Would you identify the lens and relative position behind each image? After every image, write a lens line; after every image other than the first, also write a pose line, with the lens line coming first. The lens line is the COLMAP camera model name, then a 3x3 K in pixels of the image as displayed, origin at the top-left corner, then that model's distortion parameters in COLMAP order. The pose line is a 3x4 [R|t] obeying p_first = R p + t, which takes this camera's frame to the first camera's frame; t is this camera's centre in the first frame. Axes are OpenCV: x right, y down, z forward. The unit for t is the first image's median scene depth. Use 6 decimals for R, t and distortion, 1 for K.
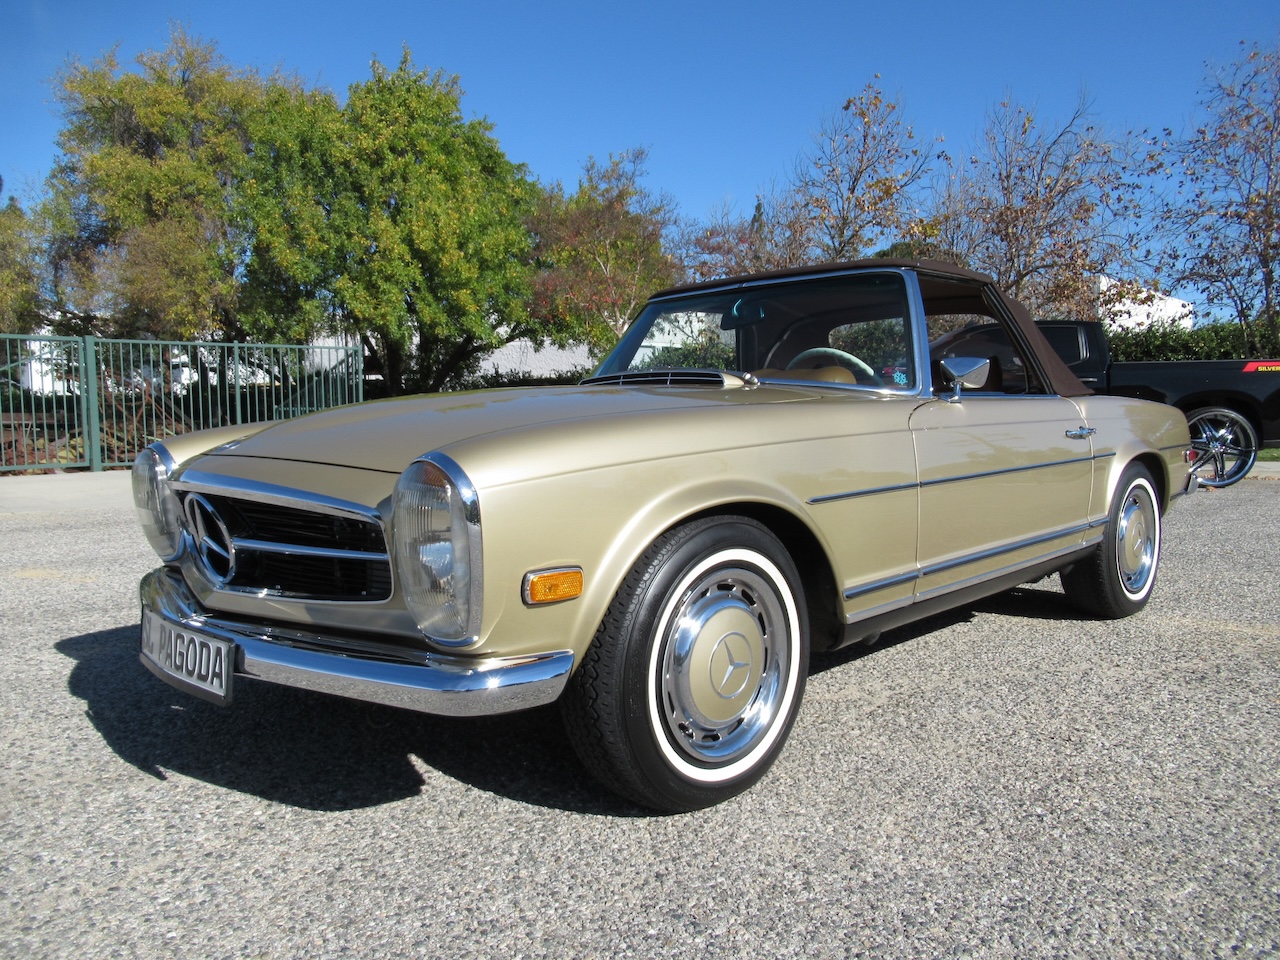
lens RADIAL K [[985.2, 0, 642.1], [0, 985.2, 453.5], [0, 0, 1]] dist [-0.004387, 0.006308]
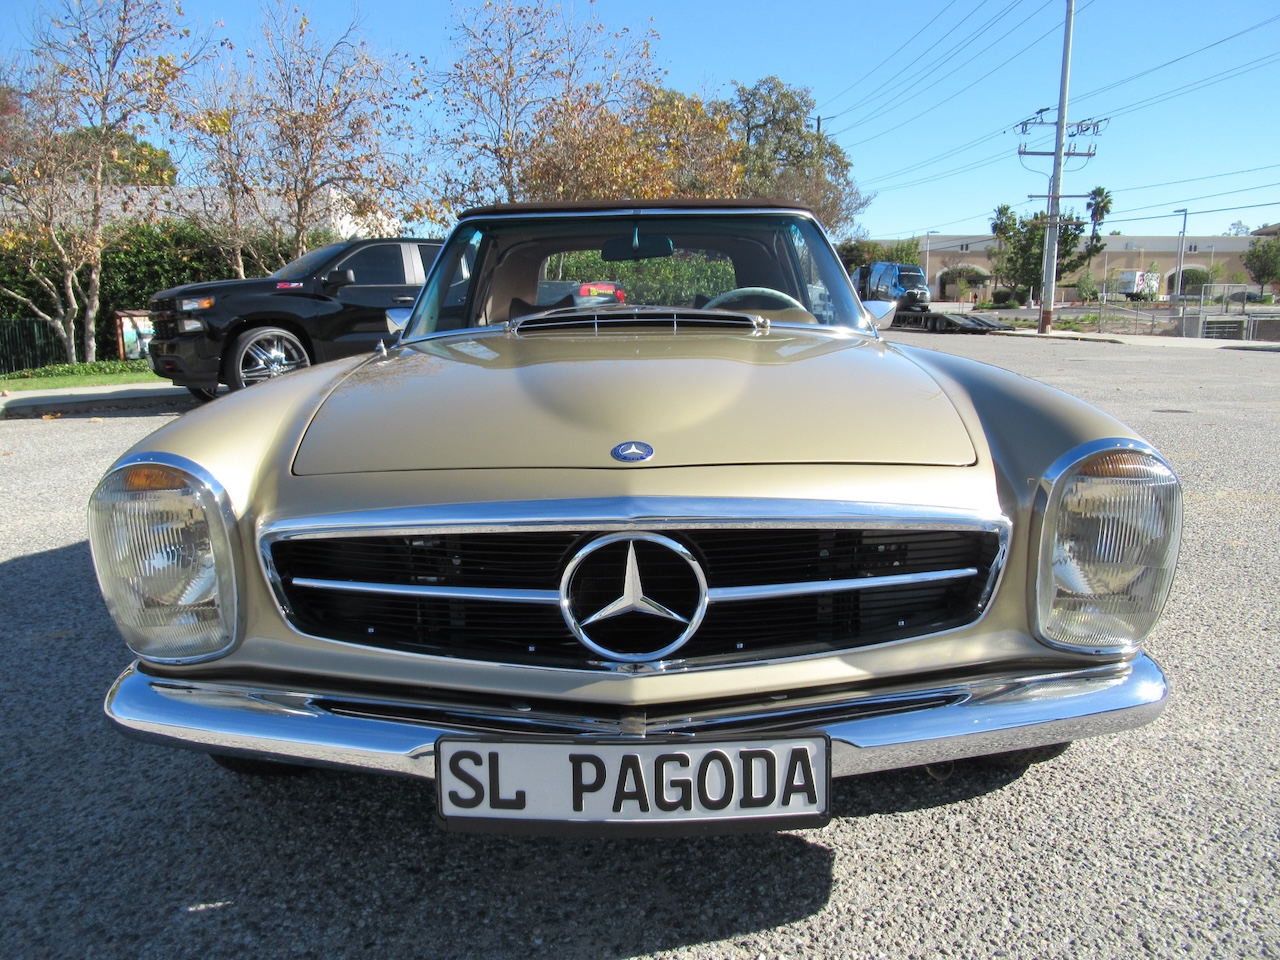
lens RADIAL K [[961.6, 0, 640.0], [0, 961.6, 480.0], [0, 0, 1]] dist [-0.009268, 0.000980]
pose [[0.686386, -0.127737, 0.715931, -0.118413], [0.037274, 0.989339, 0.140783, -0.010672], [-0.726281, -0.069946, 0.683830, 0.078063]]
